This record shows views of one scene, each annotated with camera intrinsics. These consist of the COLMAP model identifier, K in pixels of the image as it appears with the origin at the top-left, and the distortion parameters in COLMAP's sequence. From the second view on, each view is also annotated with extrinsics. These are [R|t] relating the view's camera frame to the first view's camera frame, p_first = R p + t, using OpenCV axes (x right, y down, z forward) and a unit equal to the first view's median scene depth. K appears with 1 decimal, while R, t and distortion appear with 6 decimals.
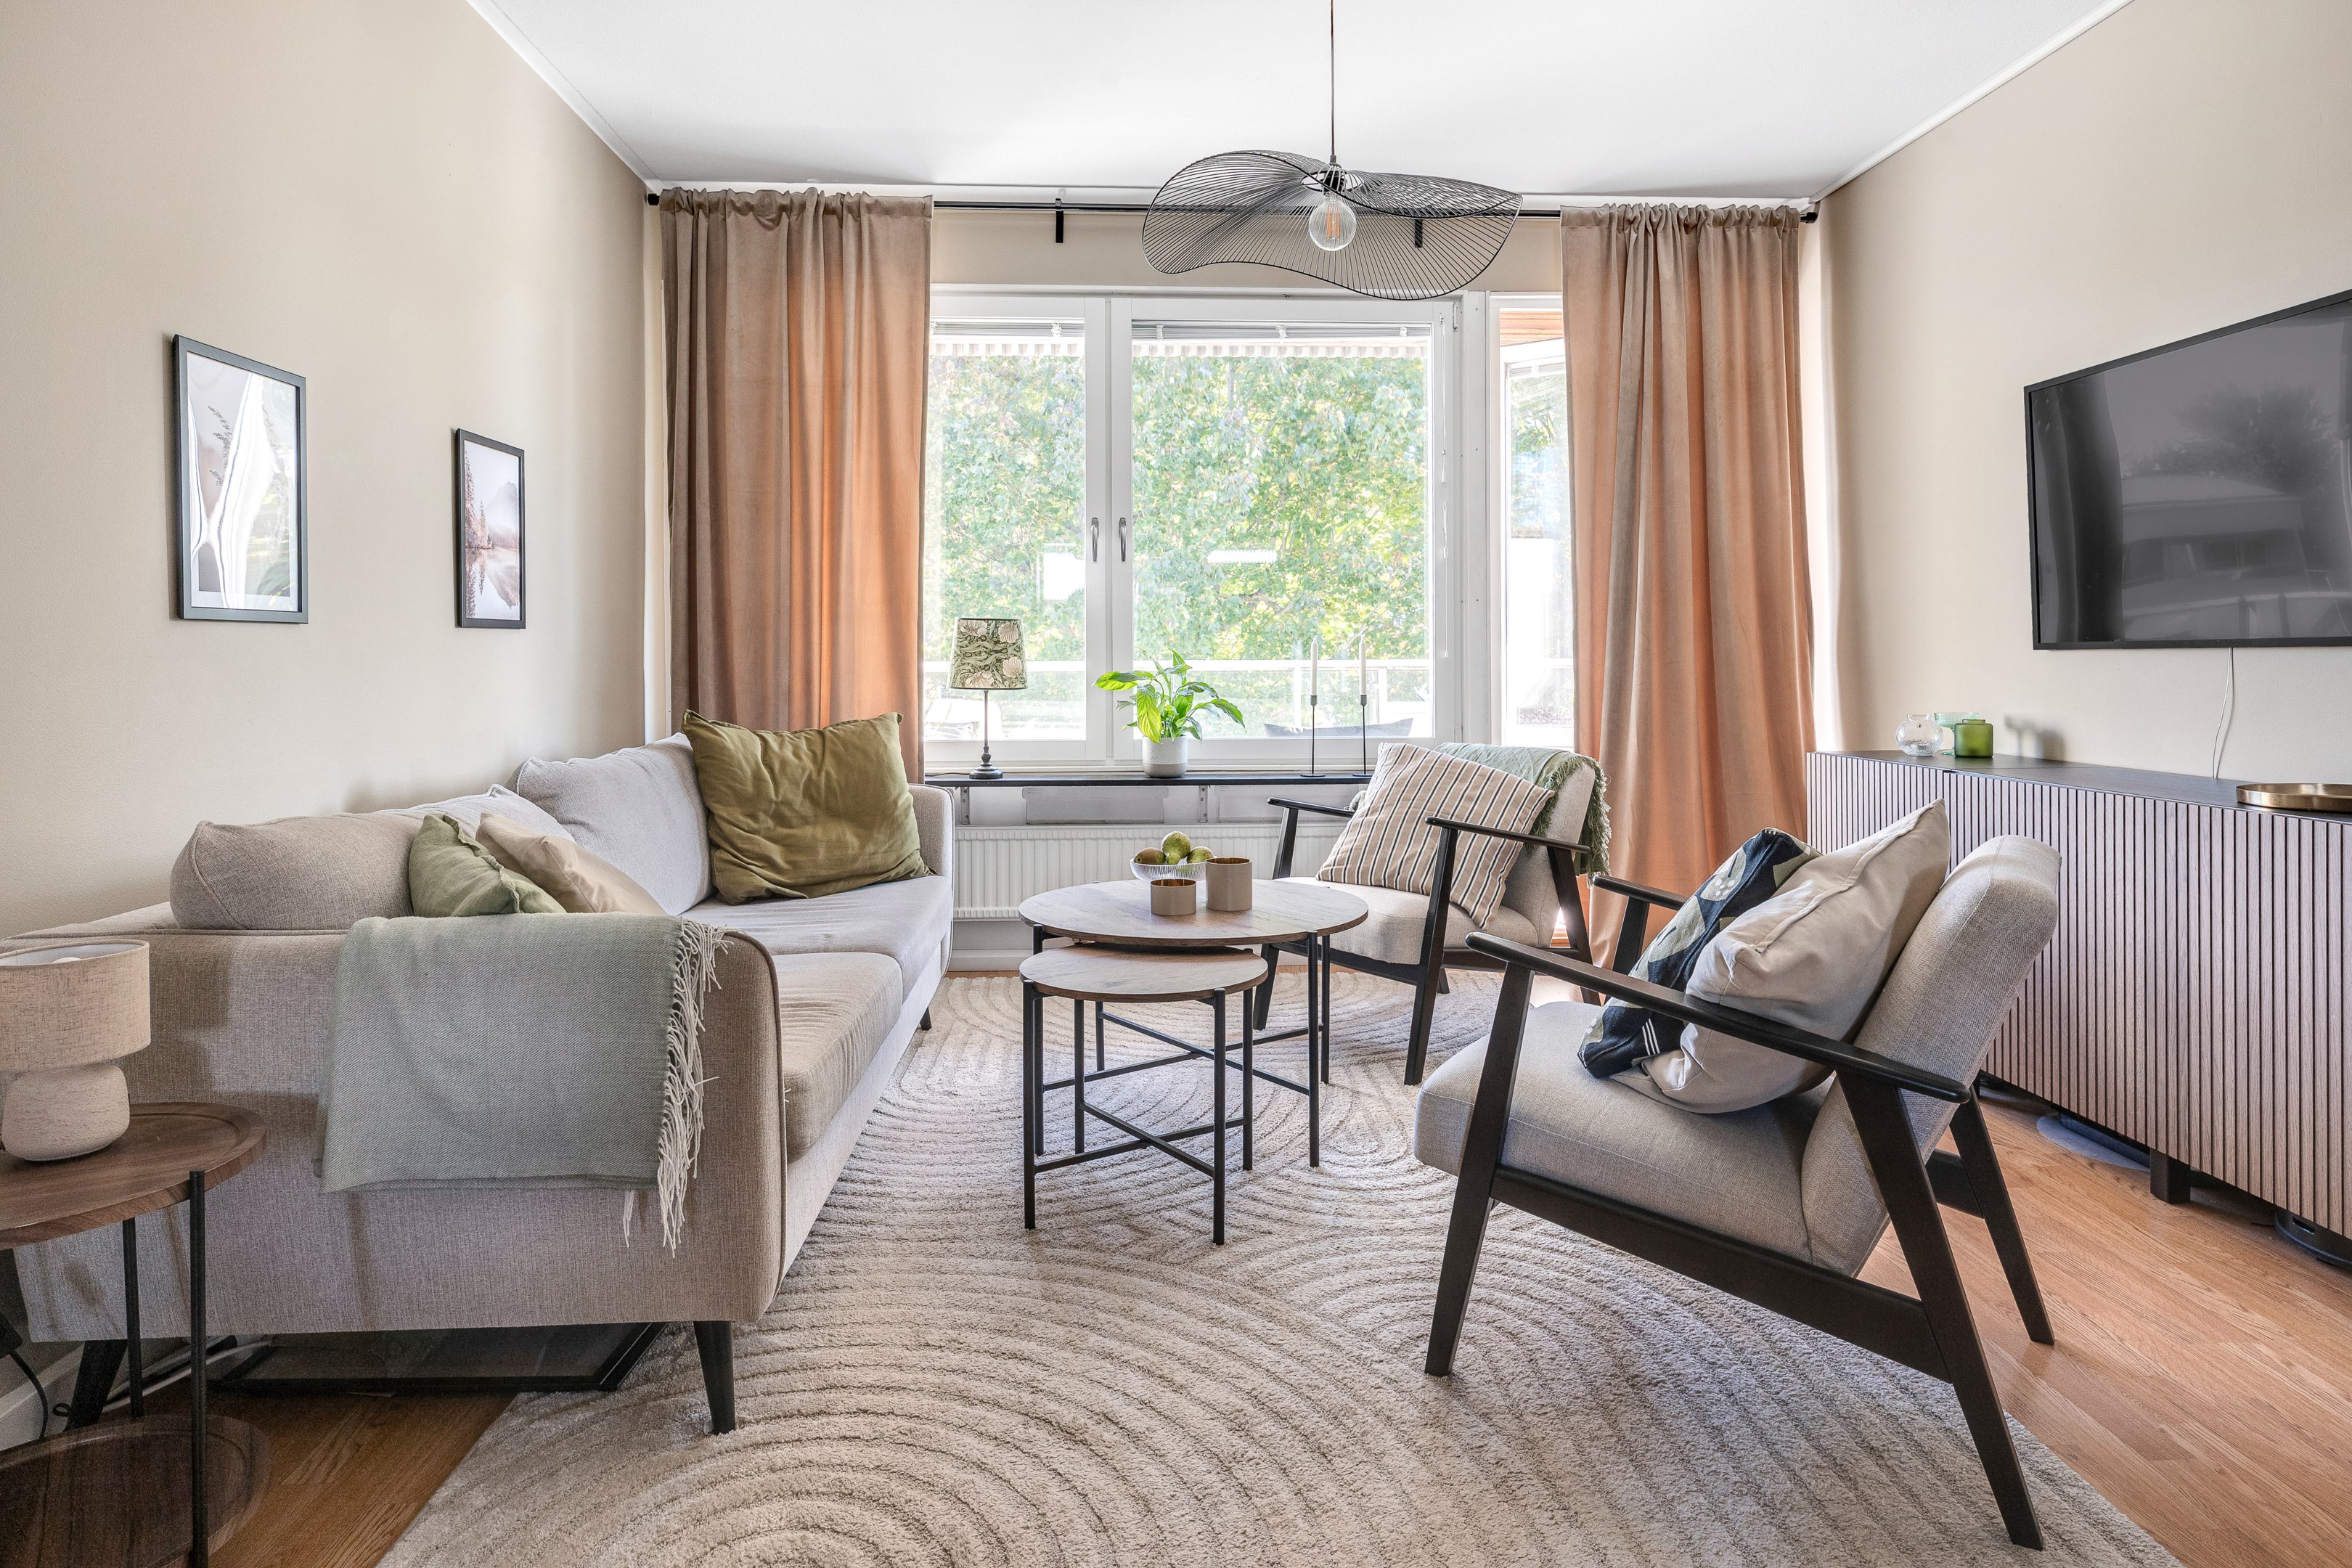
lens RADIAL K [[1392.6, 0, 1201.1], [0, 1392.6, 672.6], [0, 0, 1]] dist [0.002529, 0.000126]
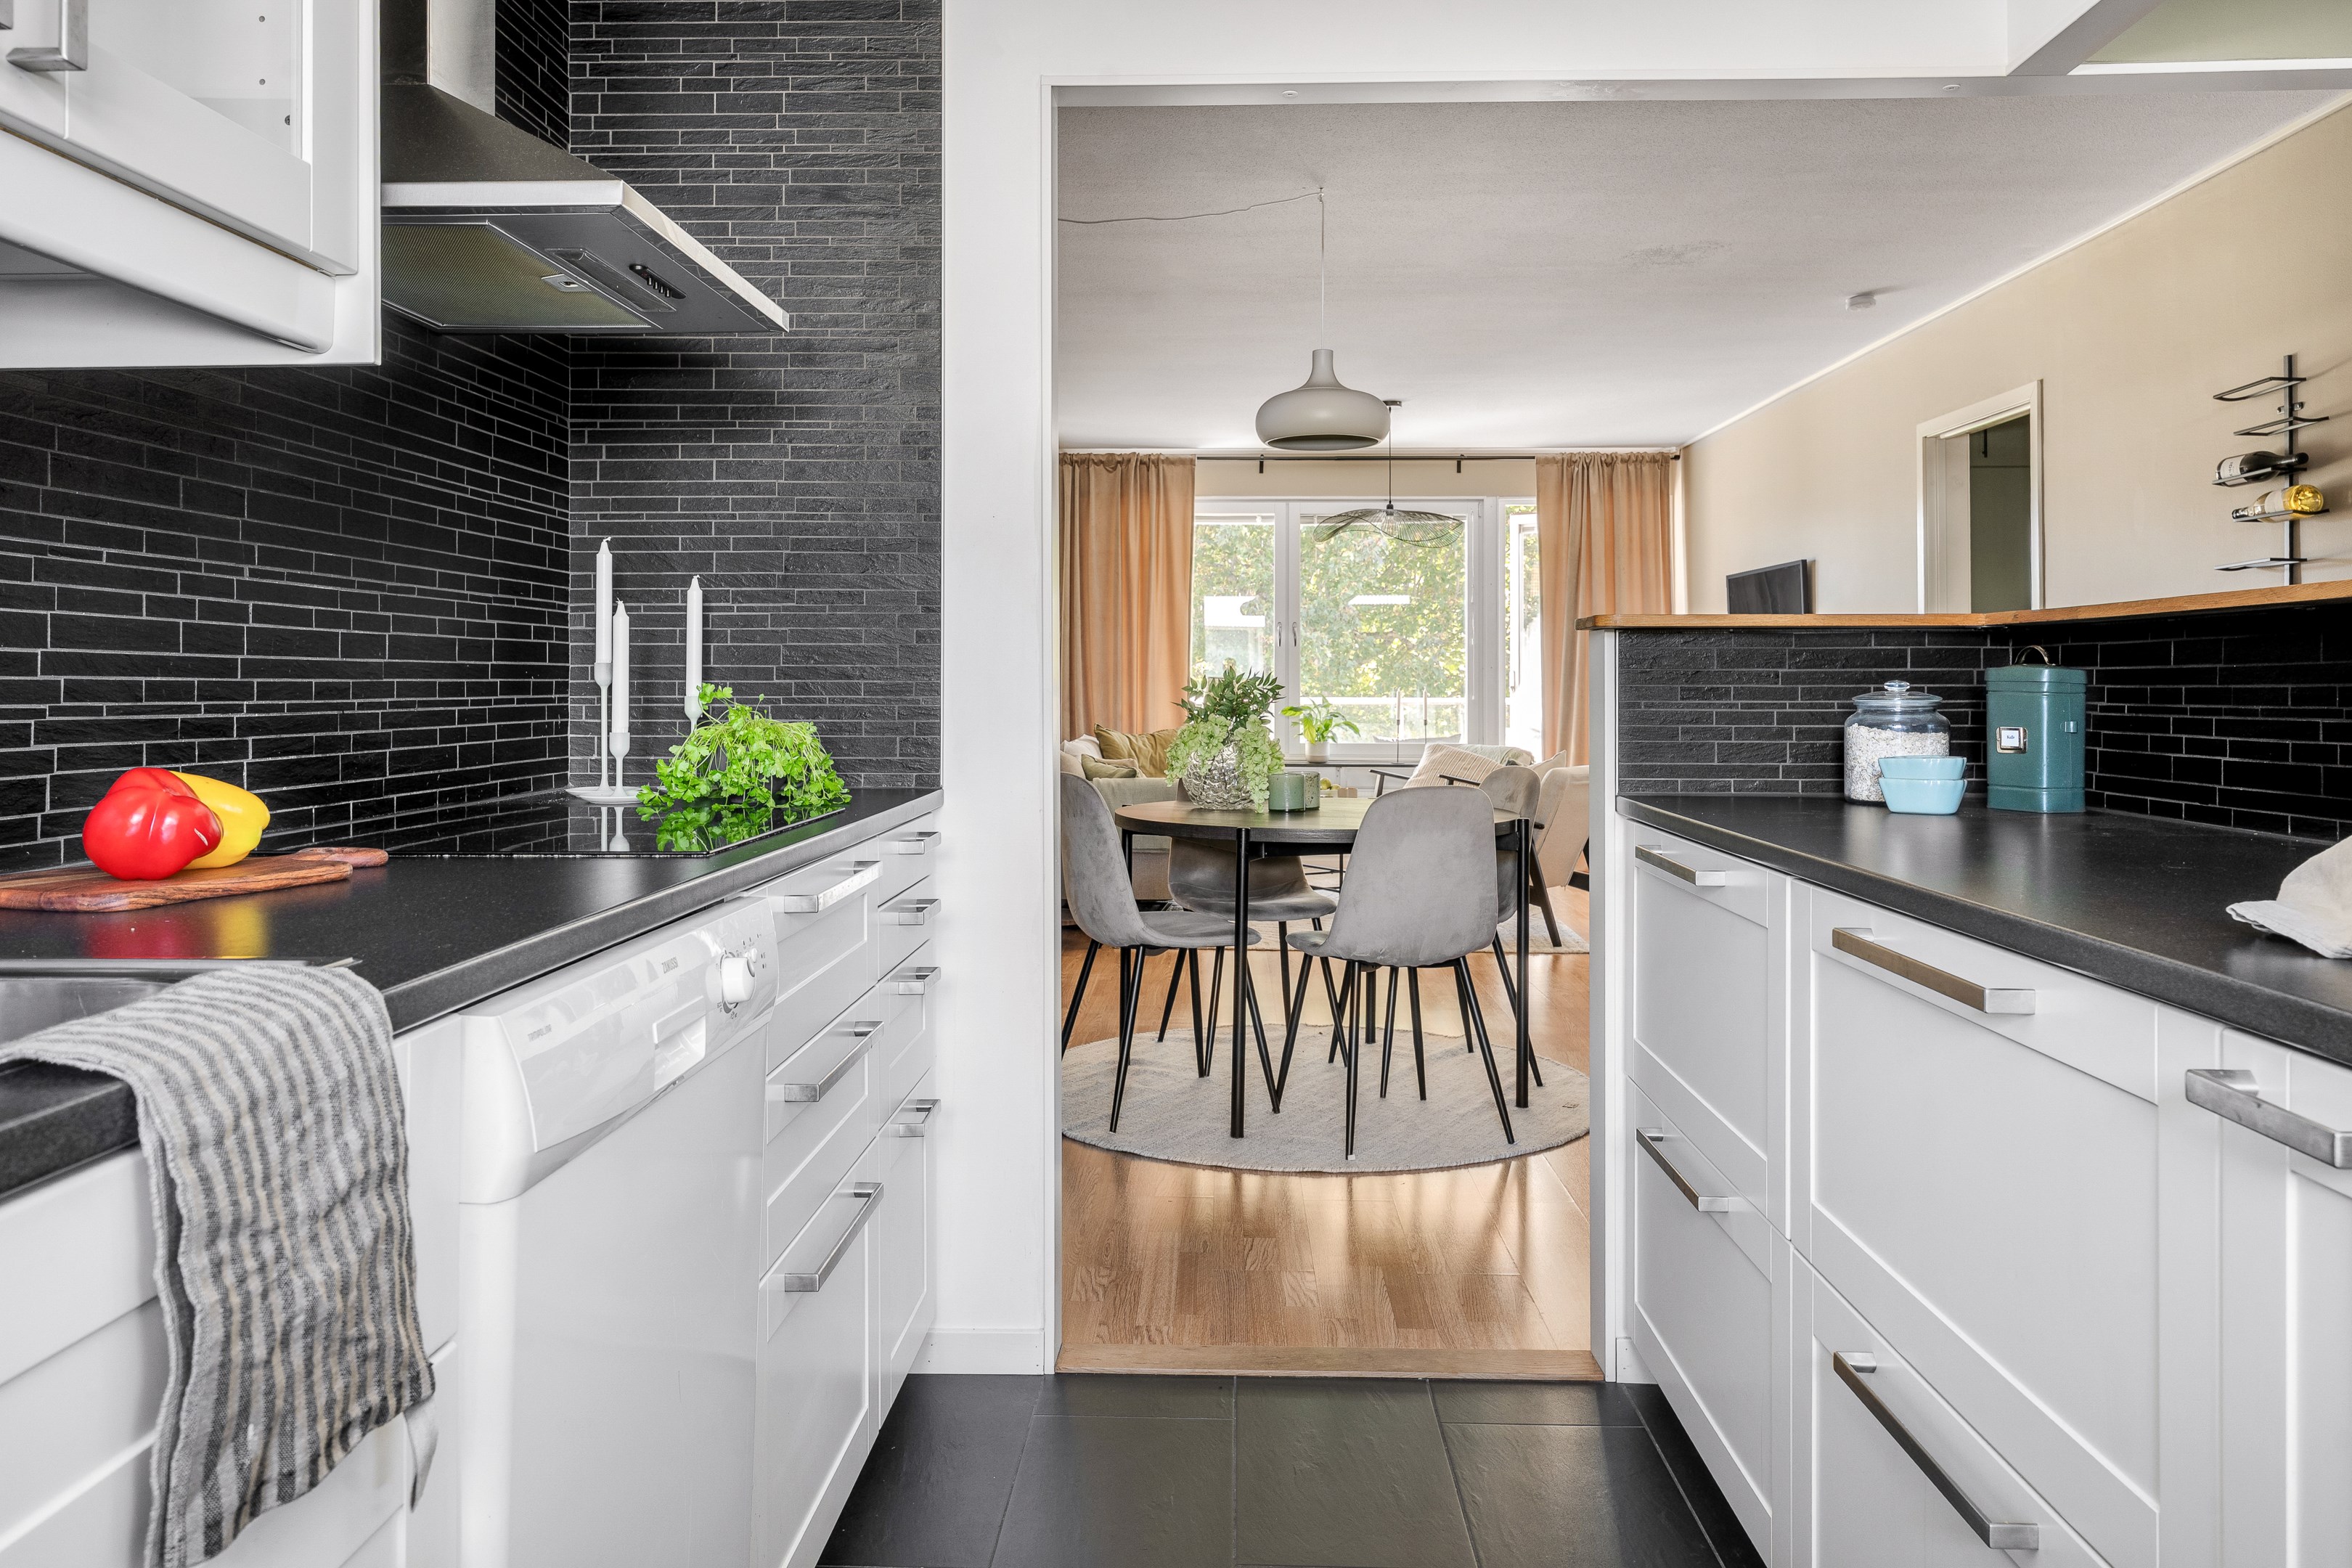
lens RADIAL K [[1659.7, 0, 1180.3], [0, 1659.7, 677.8], [0, 0, 1]] dist [0.001296, -0.000424]
pose [[0.995160, 0.005228, -0.098130, 0.008910], [-0.006420, 0.999909, -0.011836, -0.011191], [0.098059, 0.012409, 0.995103, -1.250859]]
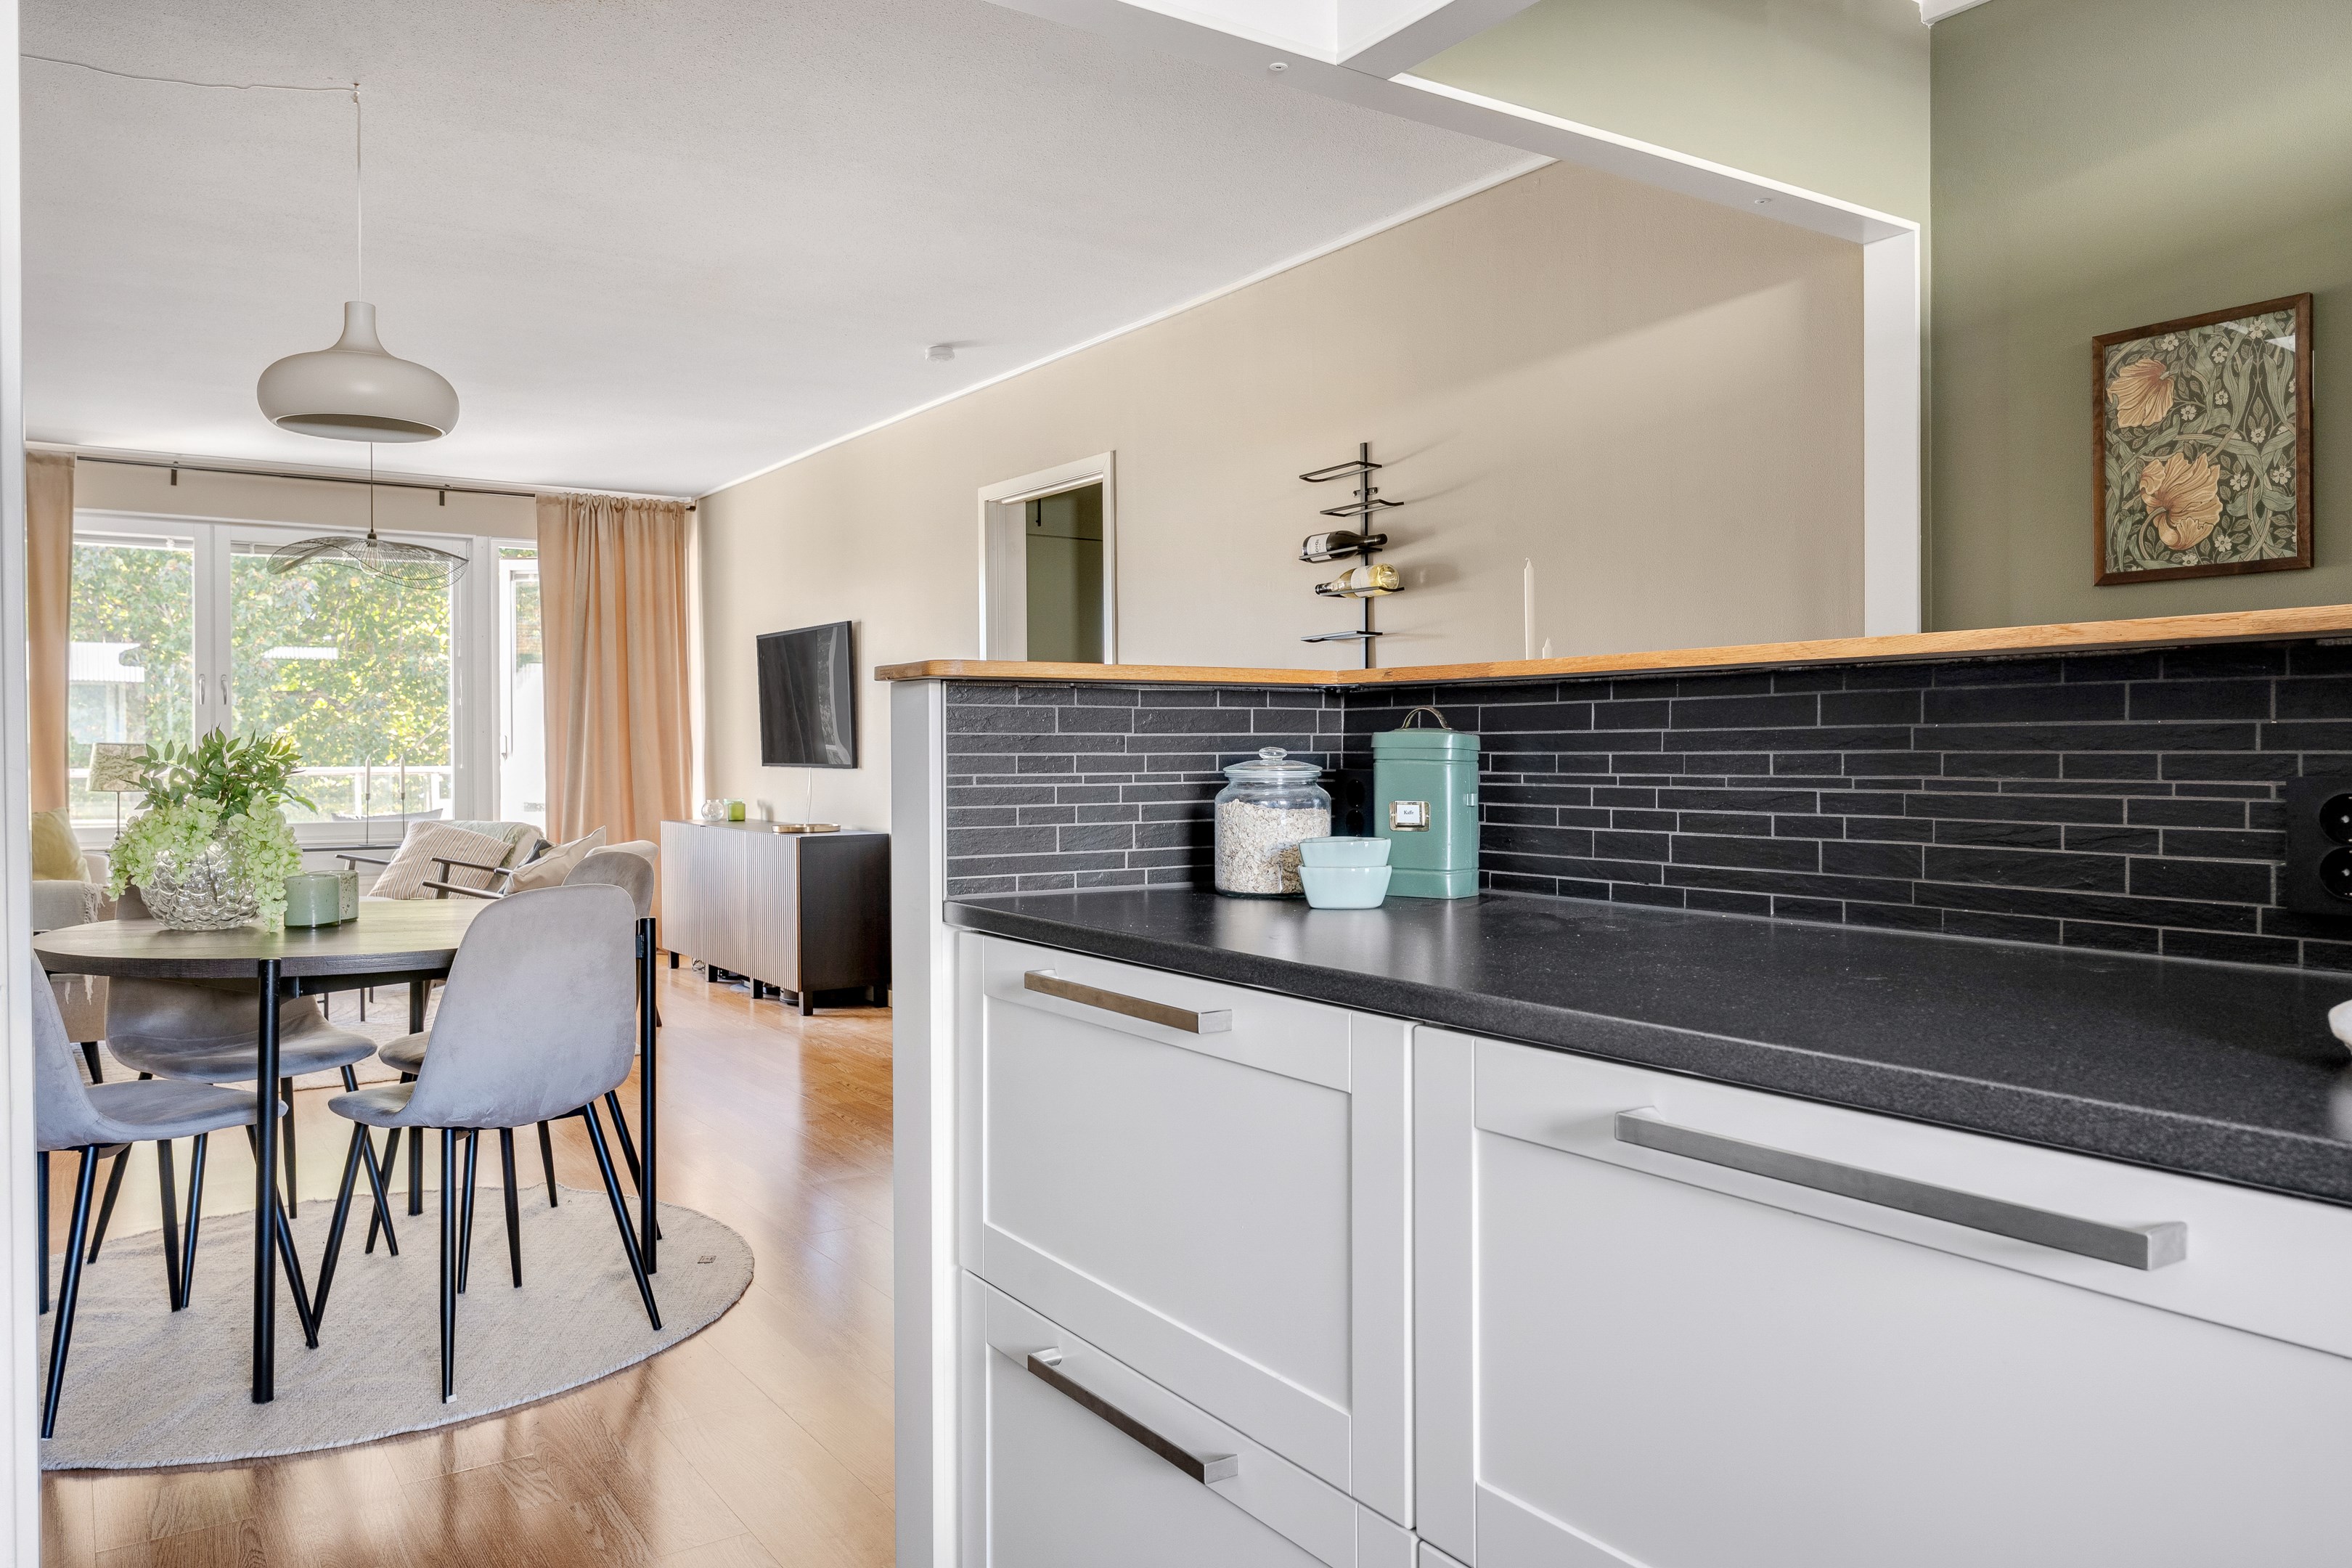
lens RADIAL K [[1637.8, 0, 1170.9], [0, 1637.8, 757.9], [0, 0, 1]] dist [0.001010, 0.000825]
pose [[0.864919, -0.000633, 0.501912, -0.062847], [0.002950, 0.999988, -0.003824, -0.013764], [-0.501903, 0.004788, 0.864910, -1.057307]]
